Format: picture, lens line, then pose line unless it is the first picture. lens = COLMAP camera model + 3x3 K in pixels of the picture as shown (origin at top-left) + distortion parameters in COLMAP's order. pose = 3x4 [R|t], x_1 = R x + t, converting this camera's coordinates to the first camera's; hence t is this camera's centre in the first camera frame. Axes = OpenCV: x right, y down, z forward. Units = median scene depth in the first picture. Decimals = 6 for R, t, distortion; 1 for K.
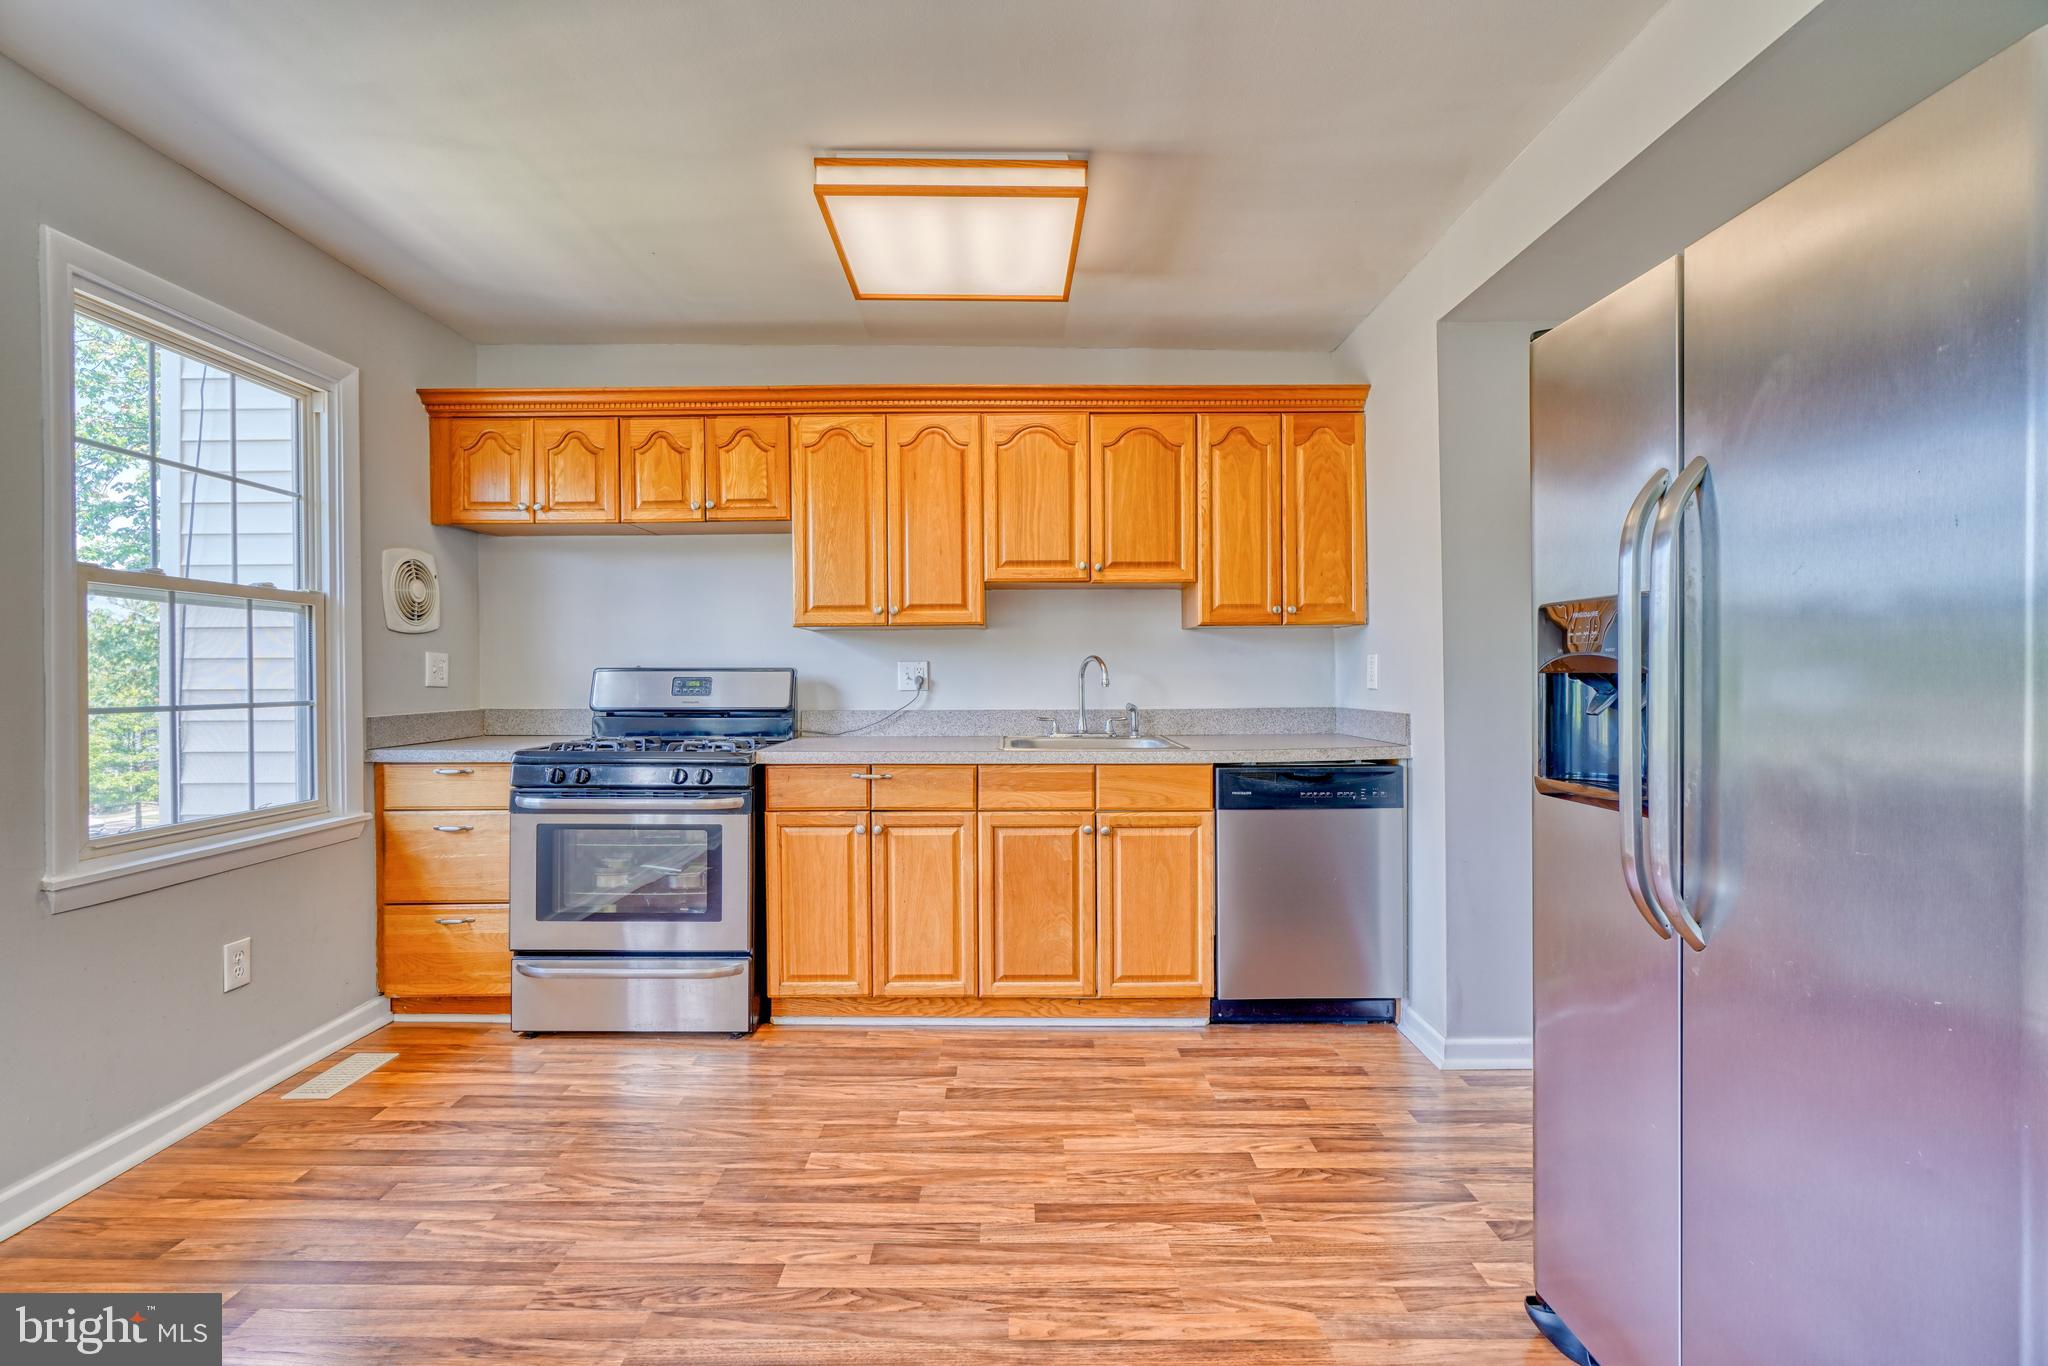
lens RADIAL K [[911.3, 0, 1015.2], [0, 911.3, 678.0], [0, 0, 1]] dist [-0.005501, 0.000957]
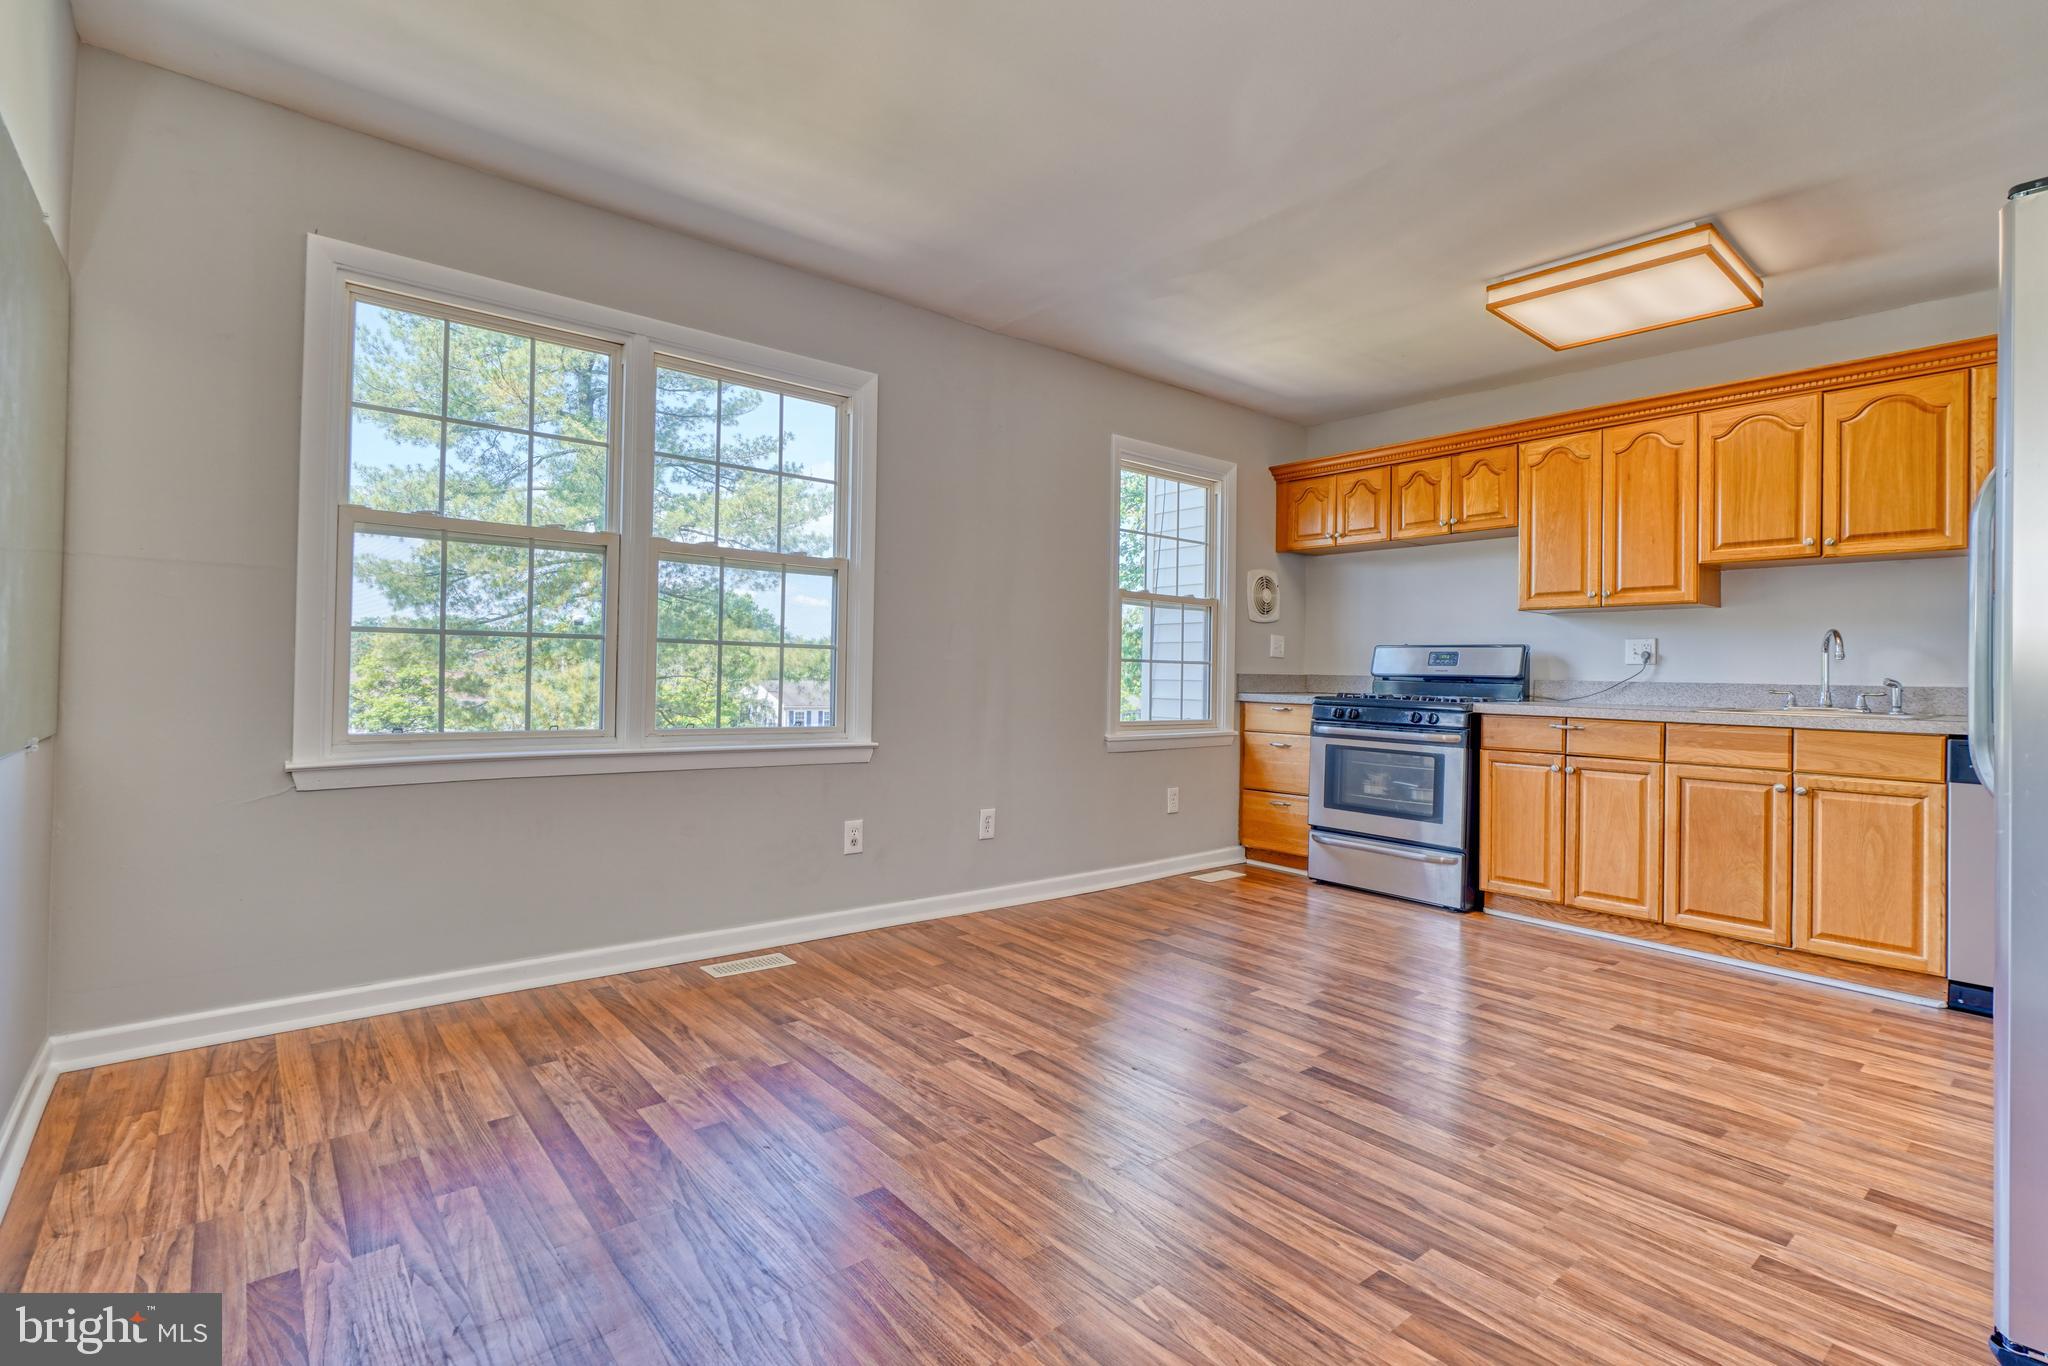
lens RADIAL K [[955.0, 0, 1013.9], [0, 955.0, 665.8], [0, 0, 1]] dist [-0.020064, 0.010849]
pose [[0.636008, 0.009675, -0.771622, 0.362617], [-0.023317, 0.999706, -0.006683, 0.050013], [0.771330, 0.022243, 0.636046, -0.411886]]
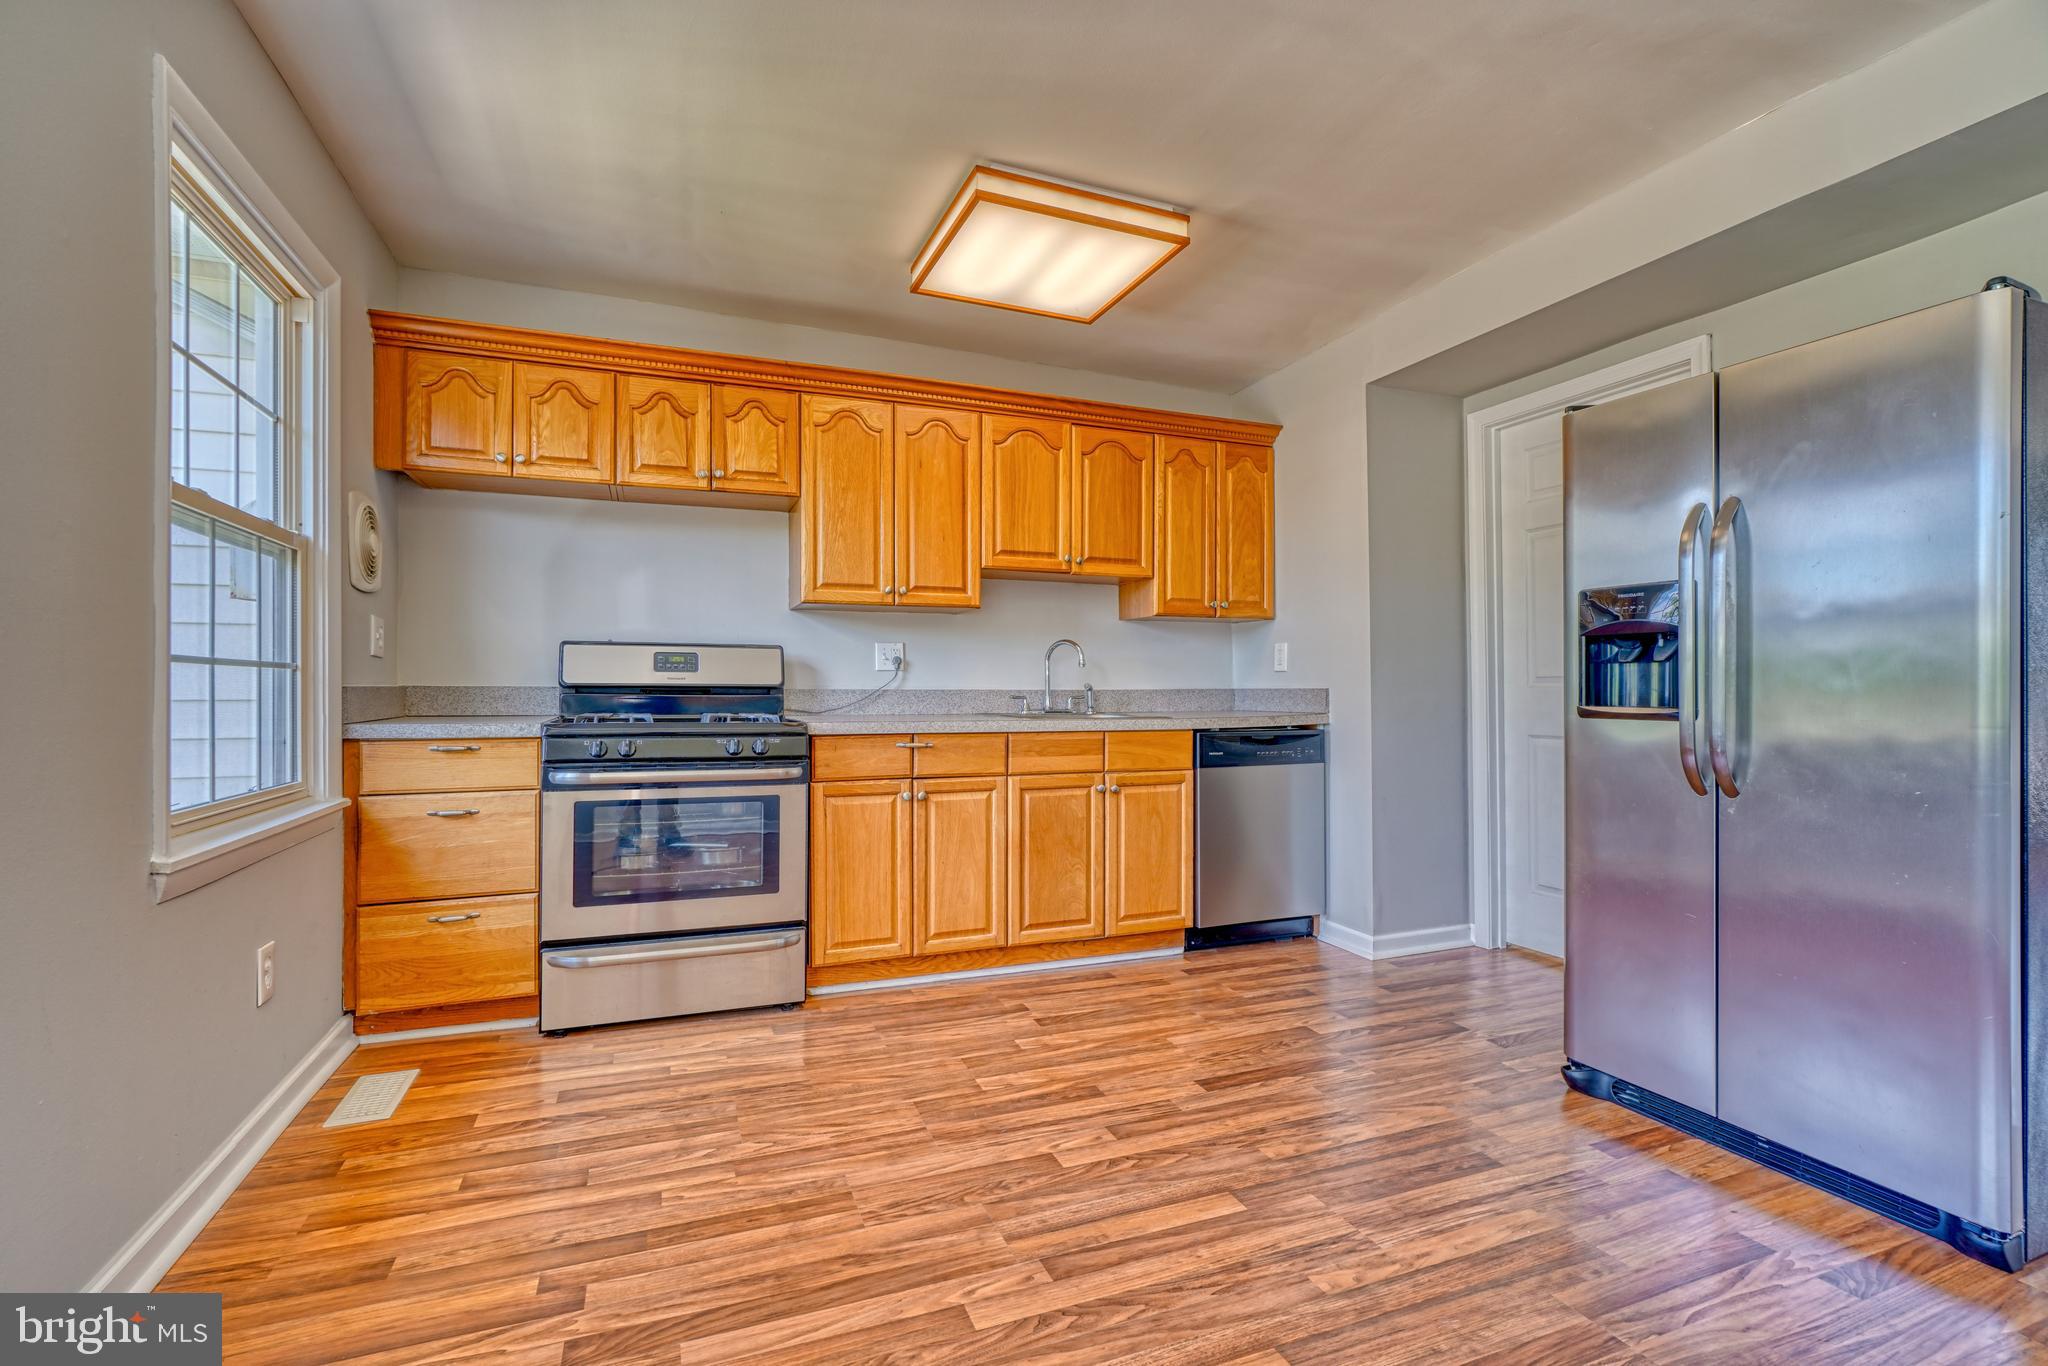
lens RADIAL K [[909.0, 0, 1017.4], [0, 909.0, 683.9], [0, 0, 1]] dist [-0.007614, 0.000281]
pose [[0.931037, 0.006609, 0.364864, -0.429026], [-0.003092, 0.999943, -0.010223, 0.047079], [-0.364911, 0.008390, 0.931005, -0.019571]]
